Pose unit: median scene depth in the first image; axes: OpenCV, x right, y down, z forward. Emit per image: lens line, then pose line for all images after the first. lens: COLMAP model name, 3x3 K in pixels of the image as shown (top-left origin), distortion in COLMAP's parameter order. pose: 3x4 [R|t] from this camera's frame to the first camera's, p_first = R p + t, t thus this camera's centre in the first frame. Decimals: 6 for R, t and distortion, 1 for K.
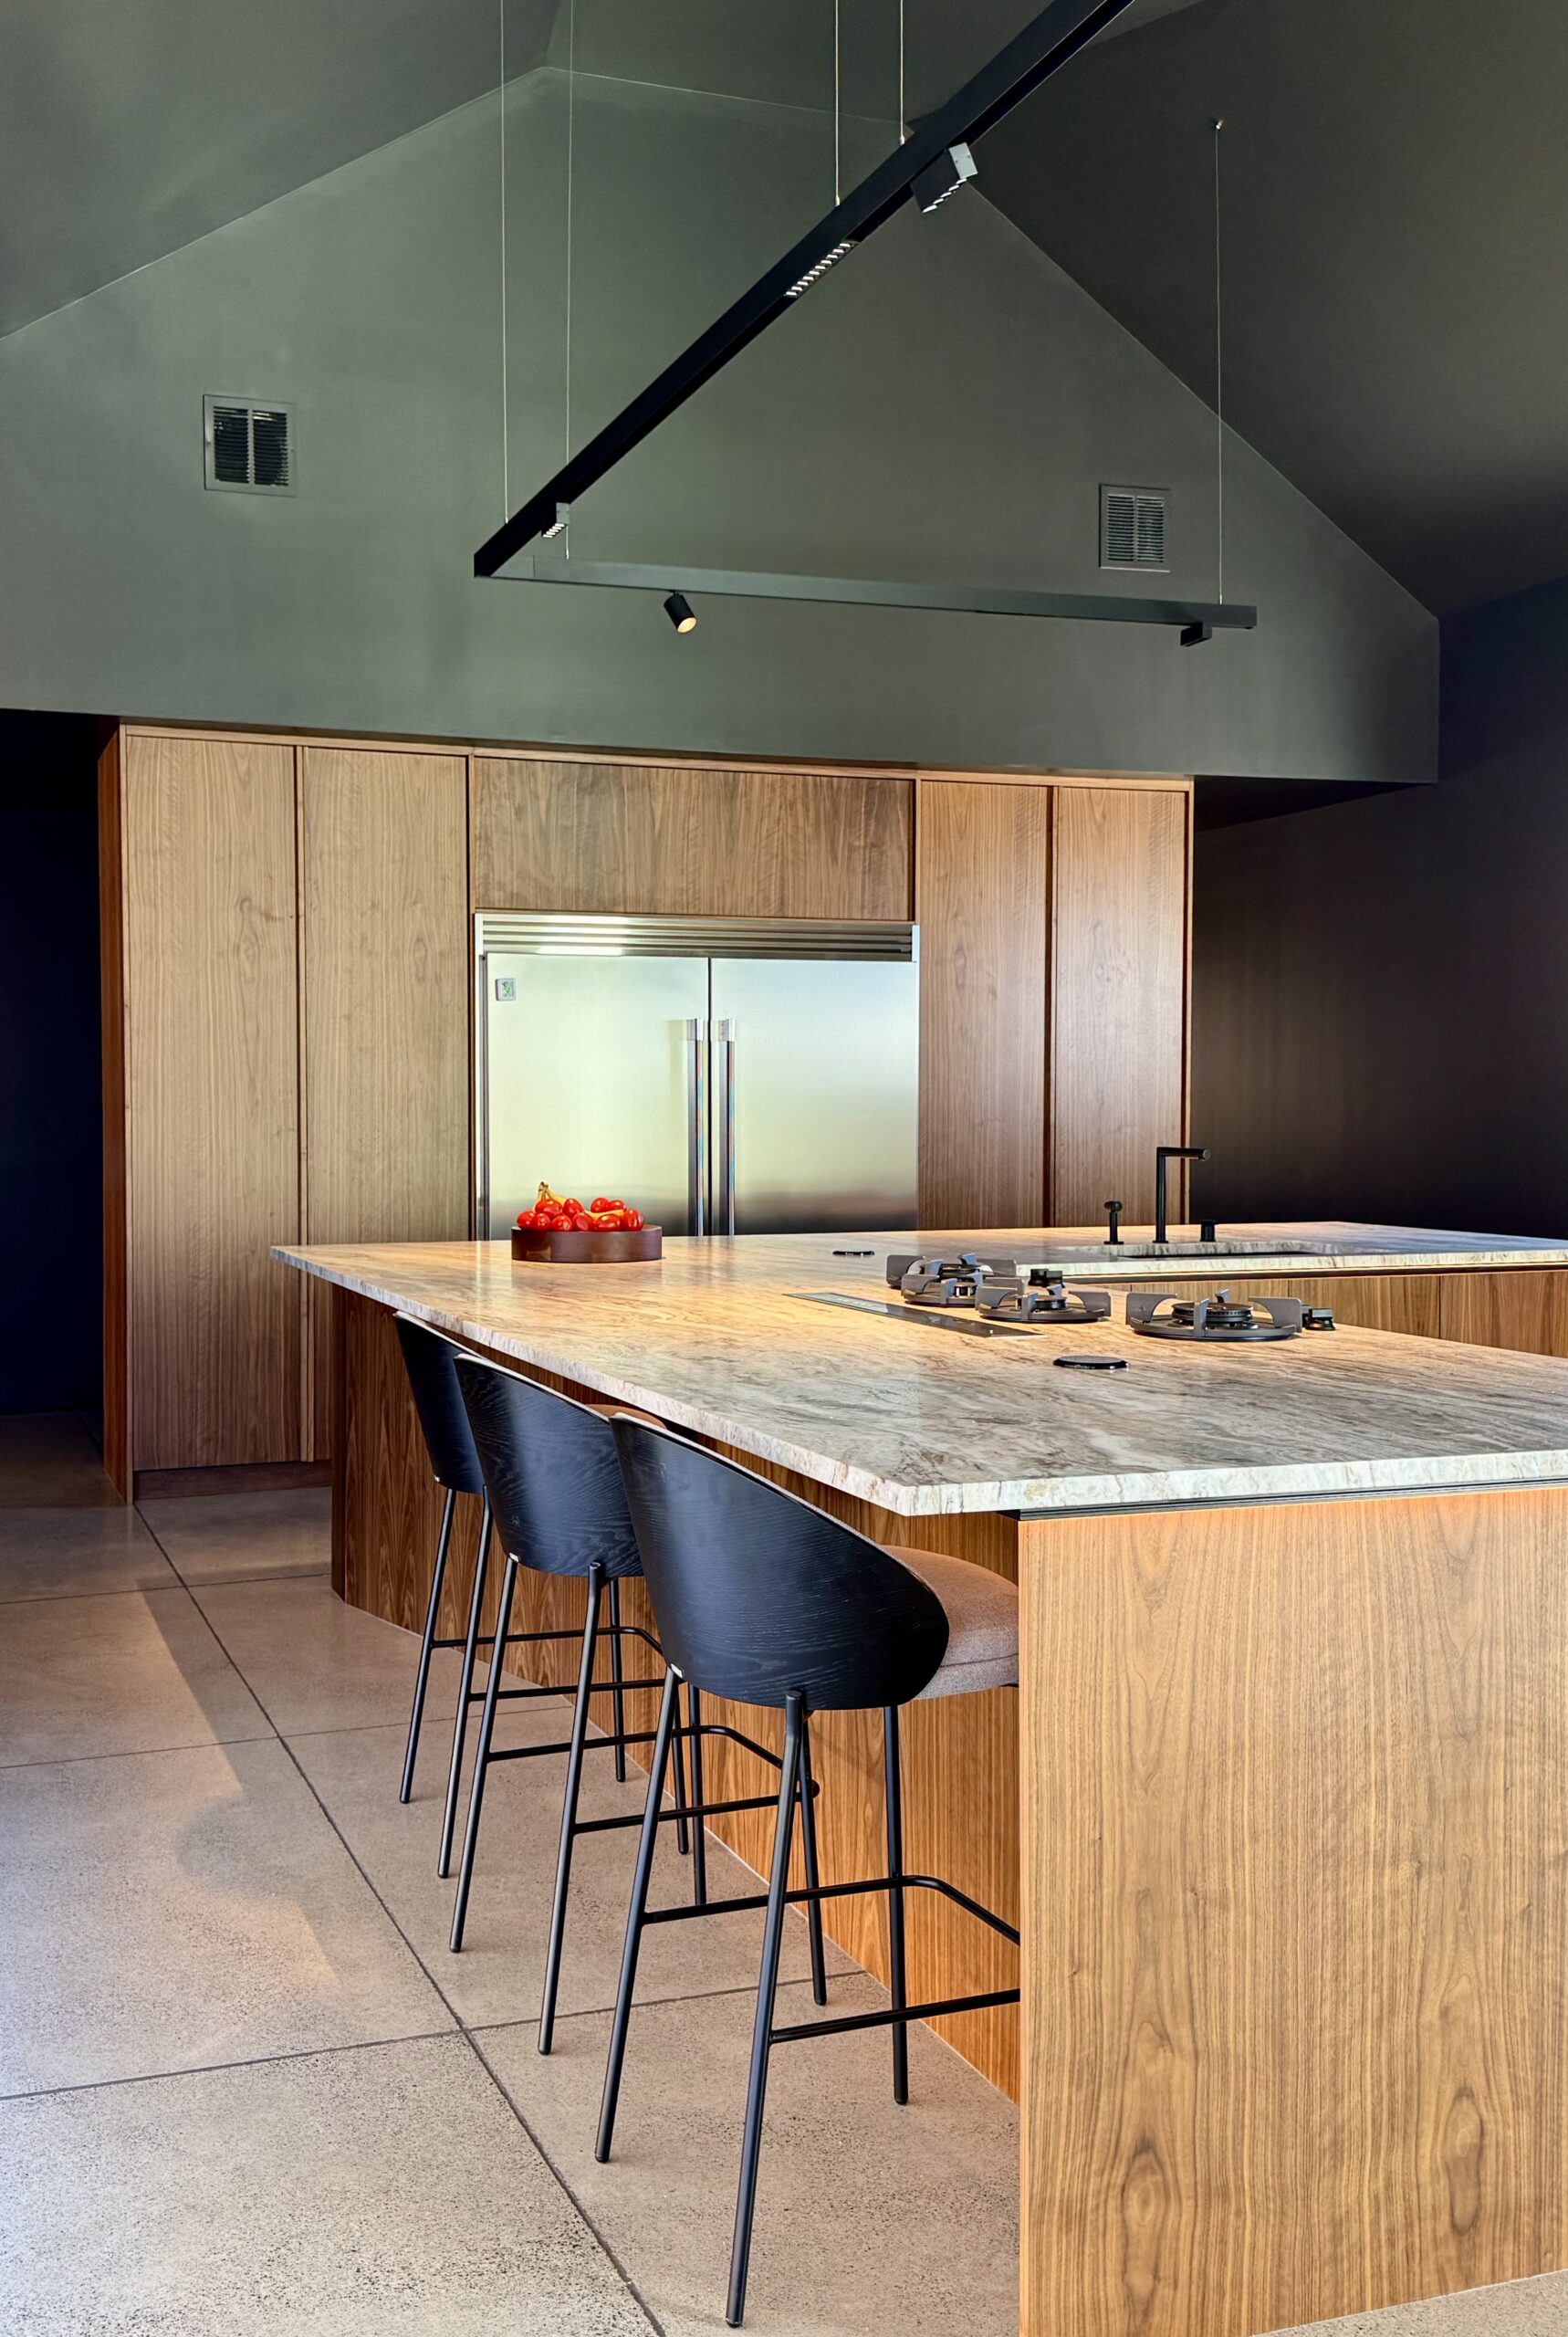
lens RADIAL K [[2139.4, 0, 591.4], [0, 2139.4, 1198.5], [0, 0, 1]] dist [0.084884, -0.089924]
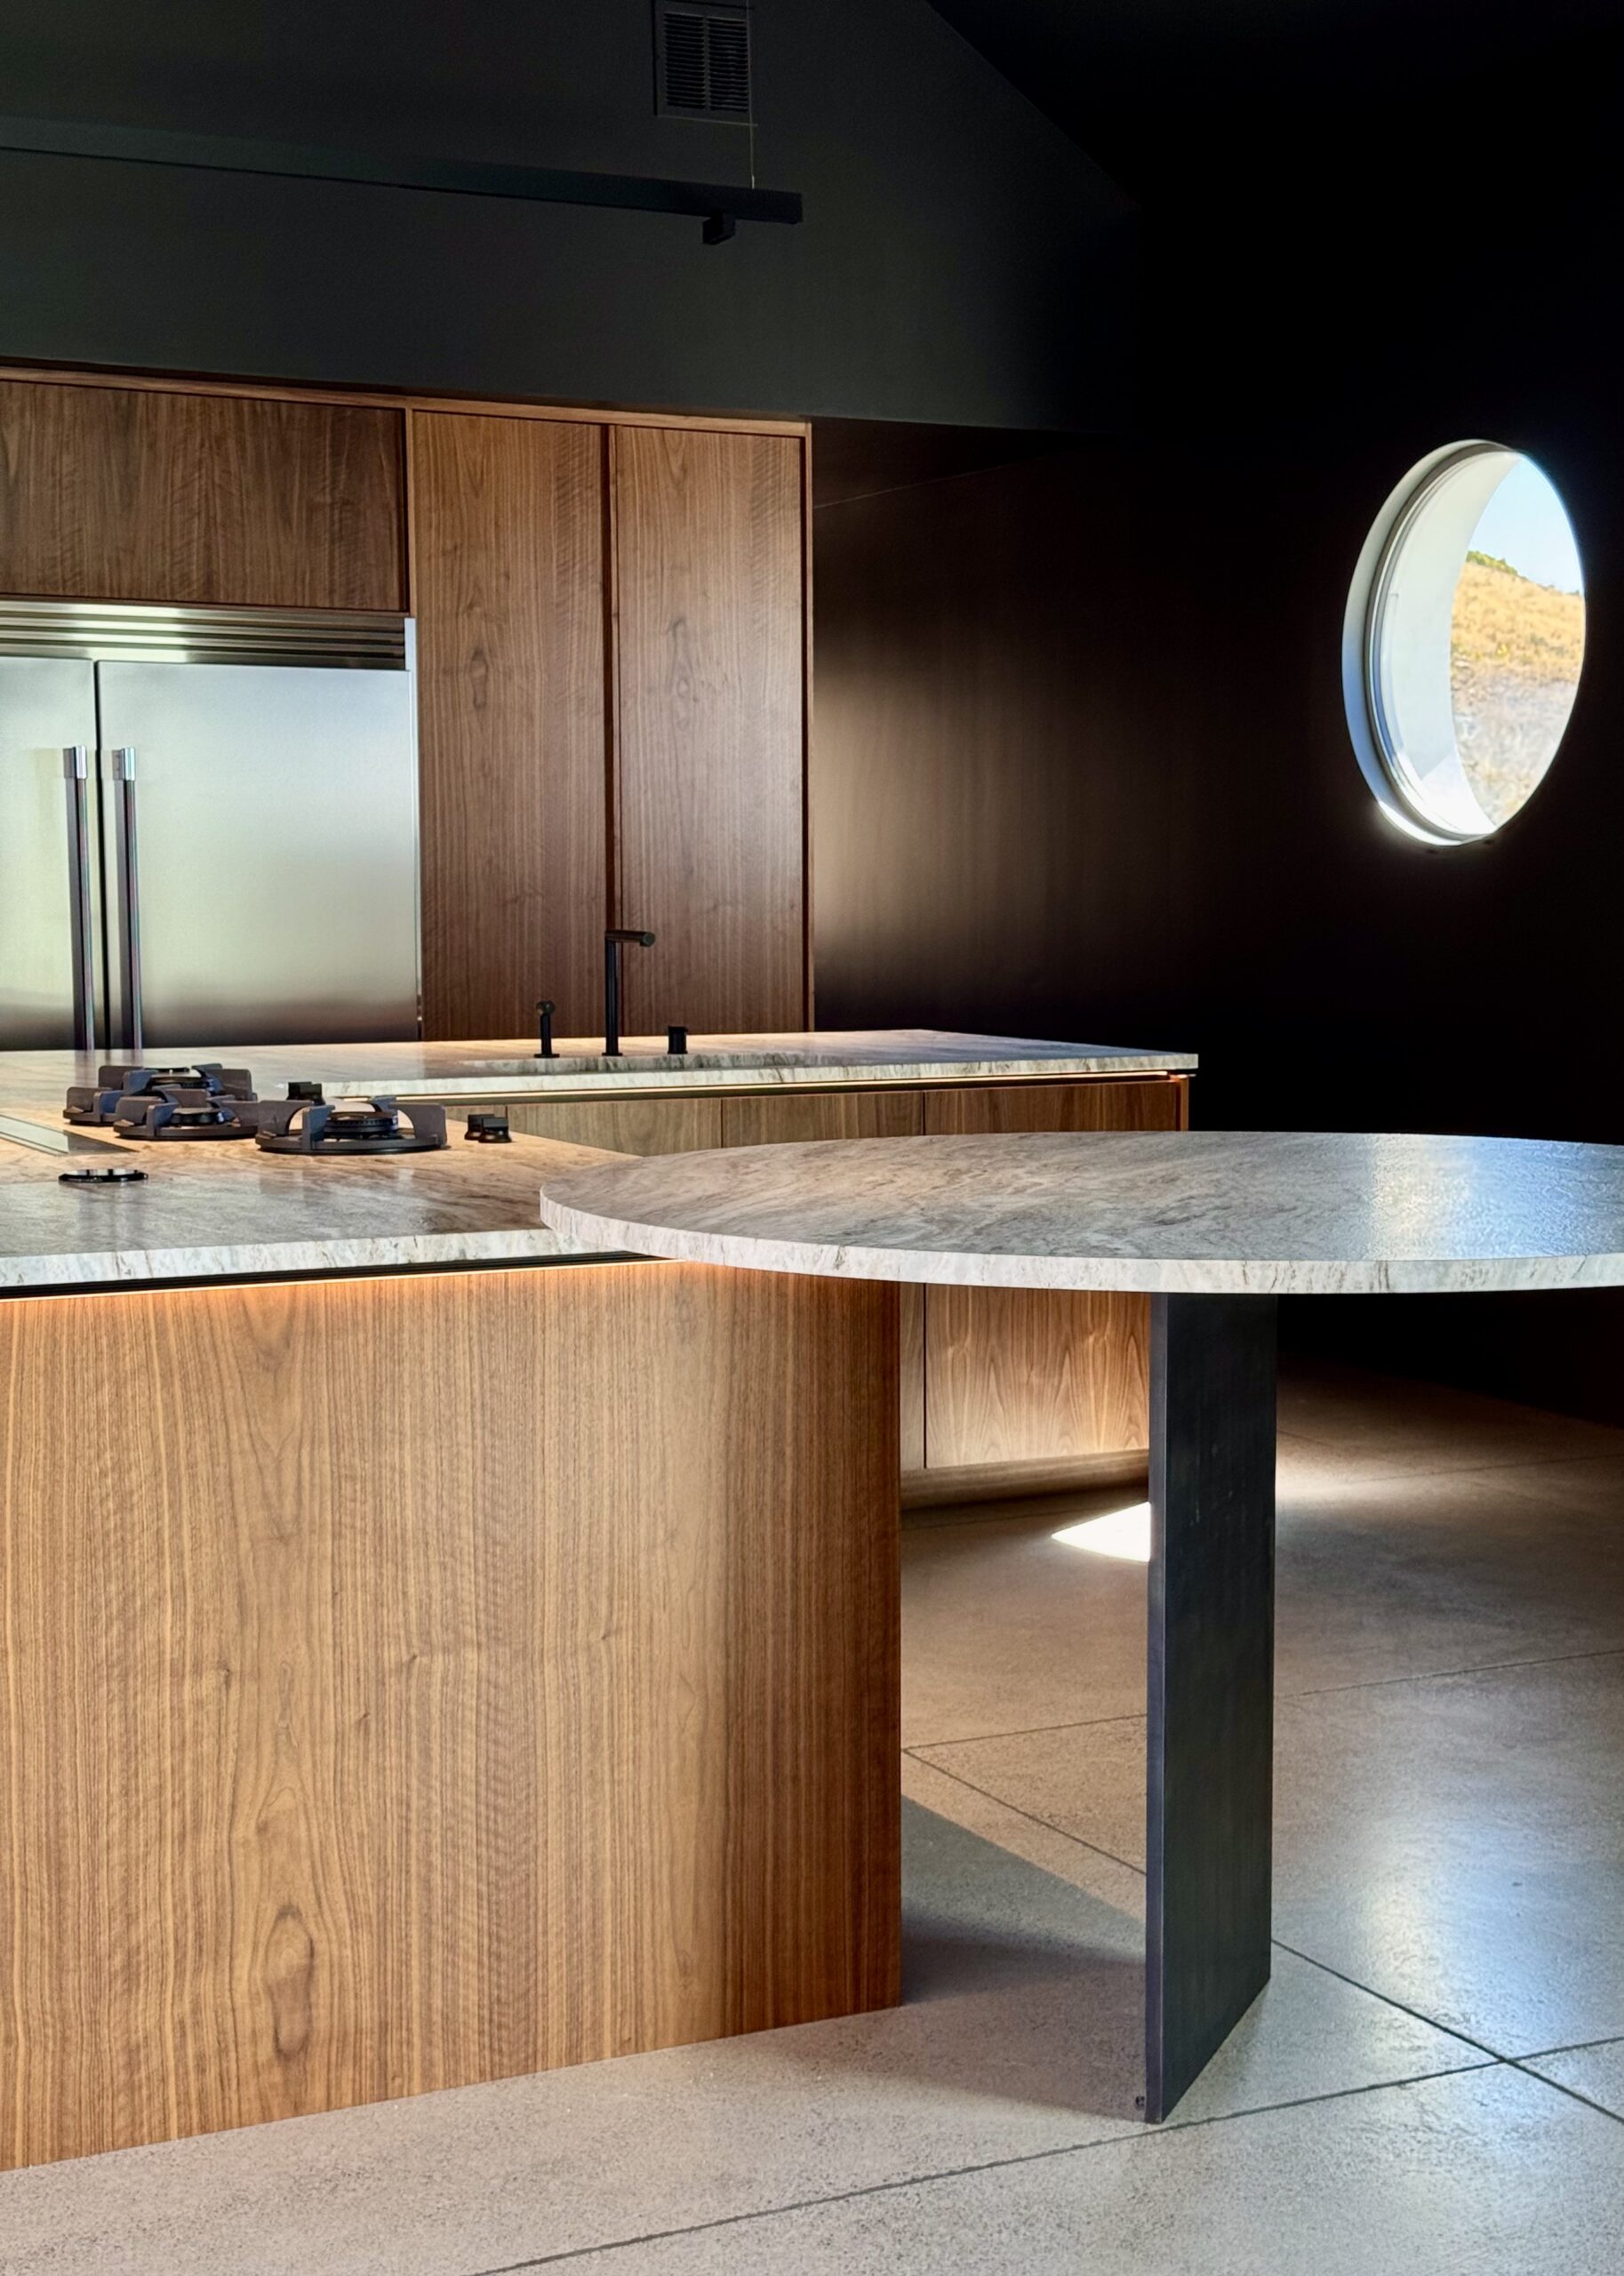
lens RADIAL K [[3419.2, 0, 906.3], [0, 3419.2, 1211.5], [0, 0, 1]] dist [0.129196, 0.000000]
pose [[0.988460, -0.014204, 0.150815, 0.176704], [0.005907, 0.998451, 0.055322, 0.008736], [-0.151367, -0.053792, 0.987013, -0.206056]]
